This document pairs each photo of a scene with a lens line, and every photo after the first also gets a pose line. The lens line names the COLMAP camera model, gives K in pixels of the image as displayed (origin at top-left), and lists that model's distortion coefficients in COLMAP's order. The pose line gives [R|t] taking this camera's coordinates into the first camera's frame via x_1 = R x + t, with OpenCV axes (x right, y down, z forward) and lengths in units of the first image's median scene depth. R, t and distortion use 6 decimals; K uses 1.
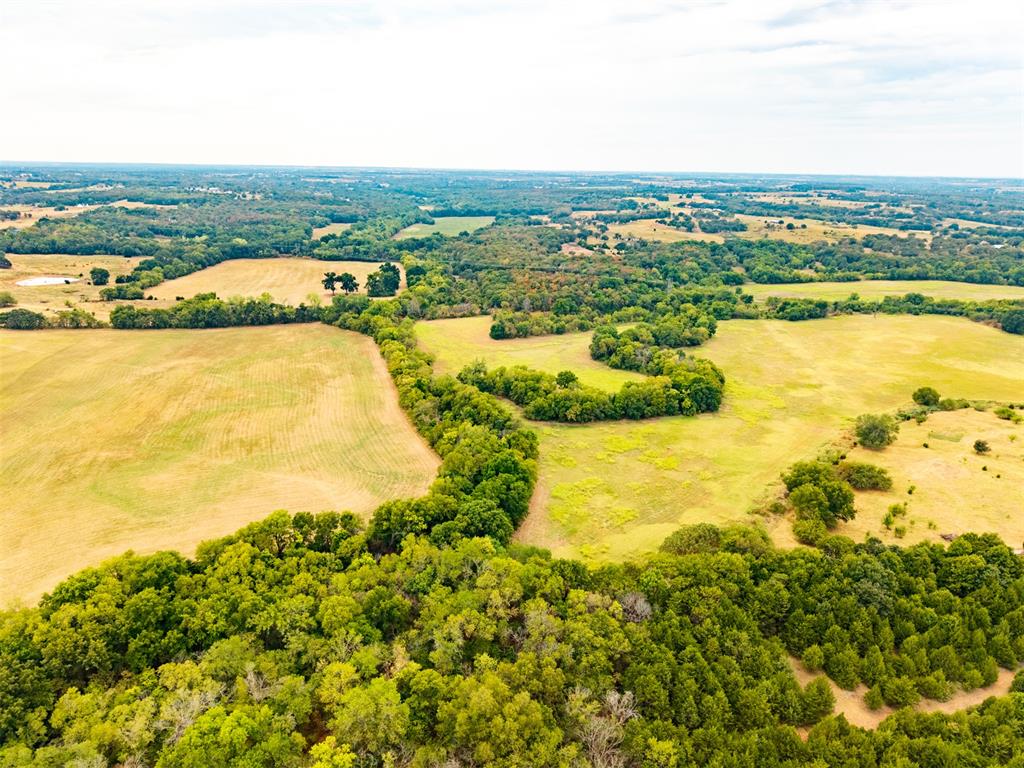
lens RADIAL K [[660.3, 0, 512.8], [0, 660.3, 460.3], [0, 0, 1]] dist [0.027063, -0.026850]
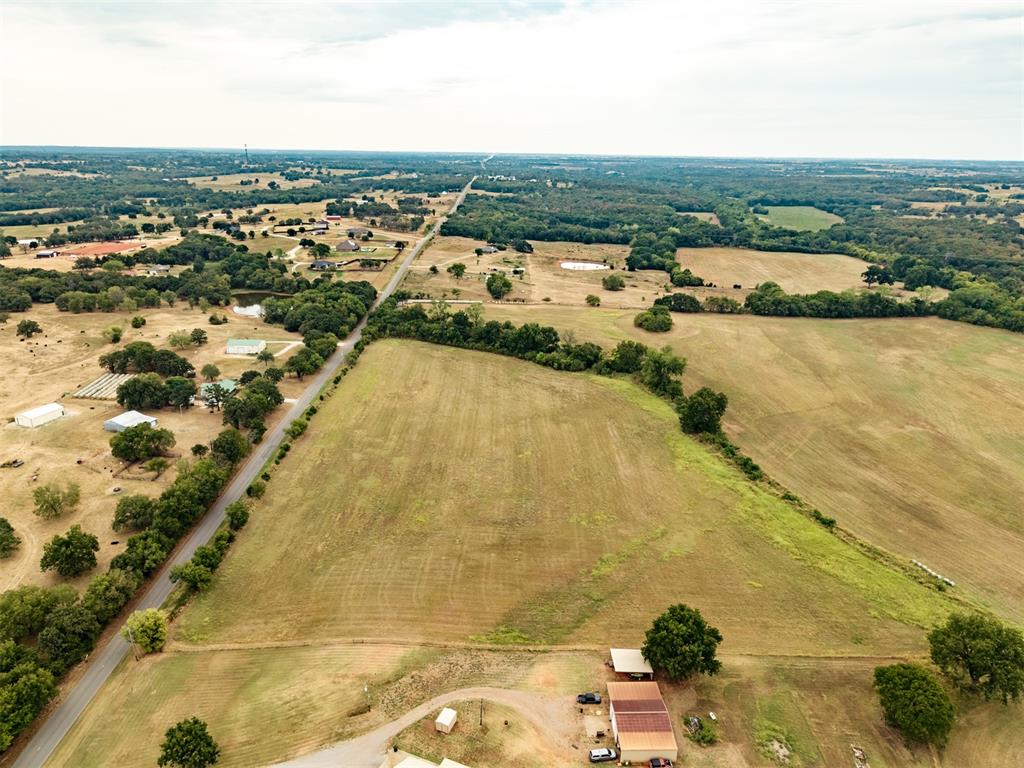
lens RADIAL K [[660.3, 0, 512.8], [0, 660.3, 460.3], [0, 0, 1]] dist [0.027063, -0.026850]
pose [[0.977783, 0.088080, -0.190216, -0.440629], [-0.084760, 0.996074, 0.025534, 0.021848], [0.191718, -0.008844, 0.981410, -0.064944]]
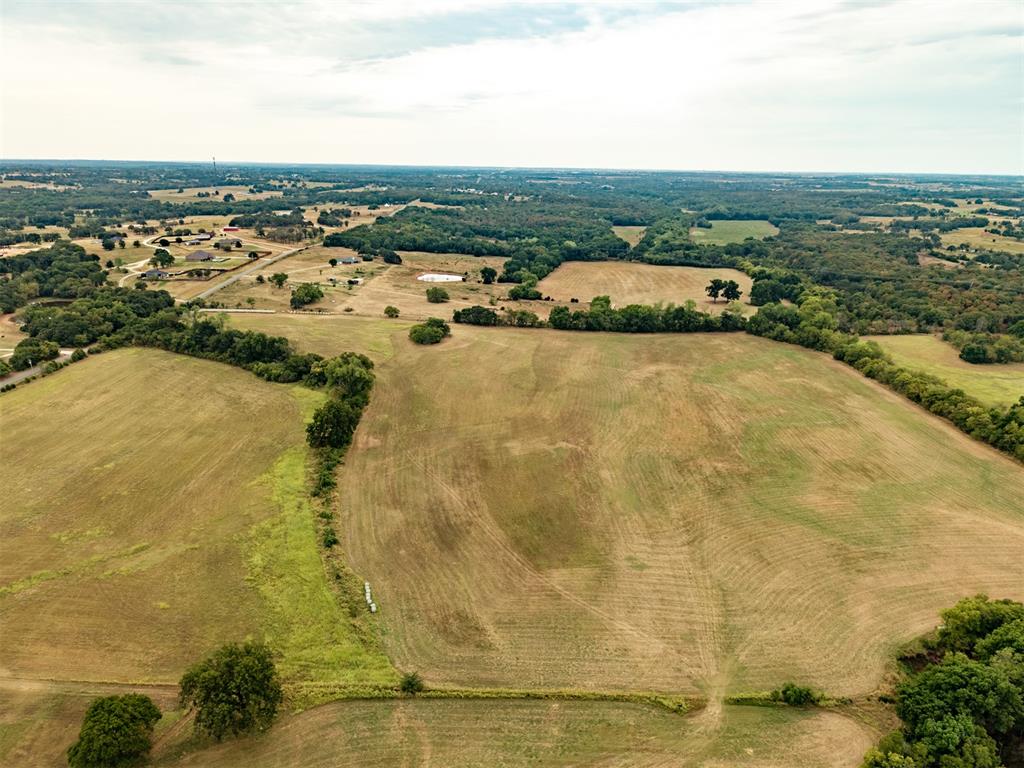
lens RADIAL K [[660.3, 0, 512.8], [0, 660.3, 460.3], [0, 0, 1]] dist [0.027063, -0.026850]
pose [[0.968706, 0.101056, -0.226708, -0.237728], [-0.101296, 0.994800, 0.010607, 0.001216], [0.226601, 0.012690, 0.973905, -0.011236]]
